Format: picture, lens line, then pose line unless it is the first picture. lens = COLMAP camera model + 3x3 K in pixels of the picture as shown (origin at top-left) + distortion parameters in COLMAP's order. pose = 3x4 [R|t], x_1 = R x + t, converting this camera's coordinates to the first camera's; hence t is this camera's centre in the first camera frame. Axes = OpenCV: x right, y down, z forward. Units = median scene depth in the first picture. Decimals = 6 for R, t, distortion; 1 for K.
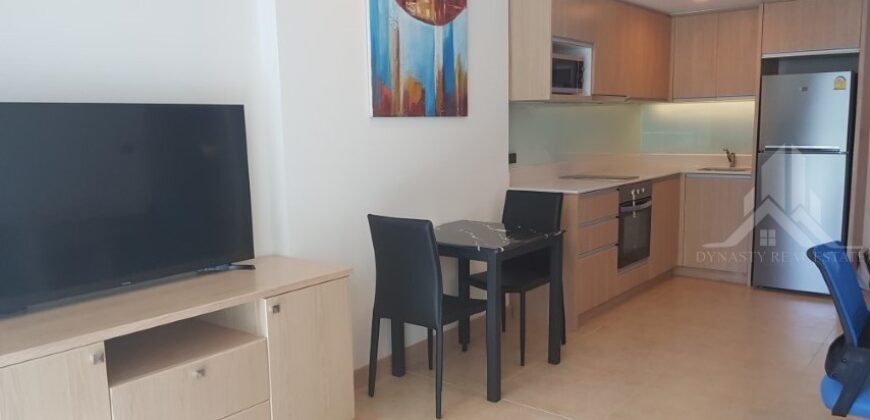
lens RADIAL K [[683.7, 0, 433.0], [0, 683.7, 217.0], [0, 0, 1]] dist [0.067646, -0.108487]
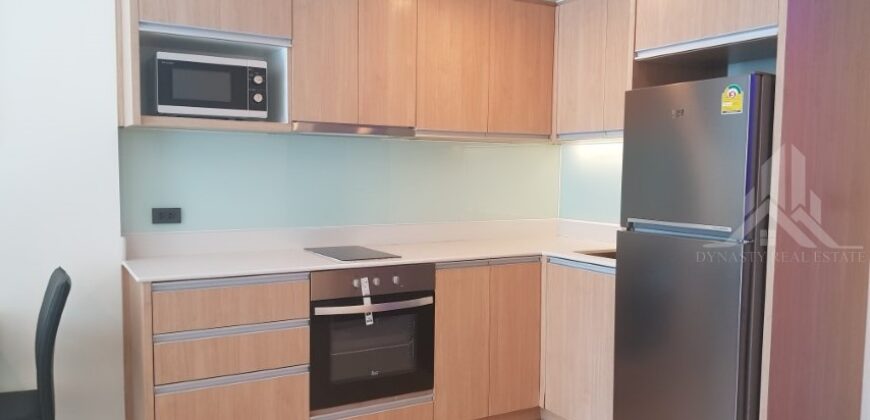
lens RADIAL K [[683.7, 0, 435.8], [0, 683.7, 211.7], [0, 0, 1]] dist [0.067646, -0.108487]
pose [[0.930828, 0.050840, -0.361905, 0.561694], [-0.076469, 0.995450, -0.056840, -0.068241], [0.357368, 0.080583, 0.930481, 0.459111]]
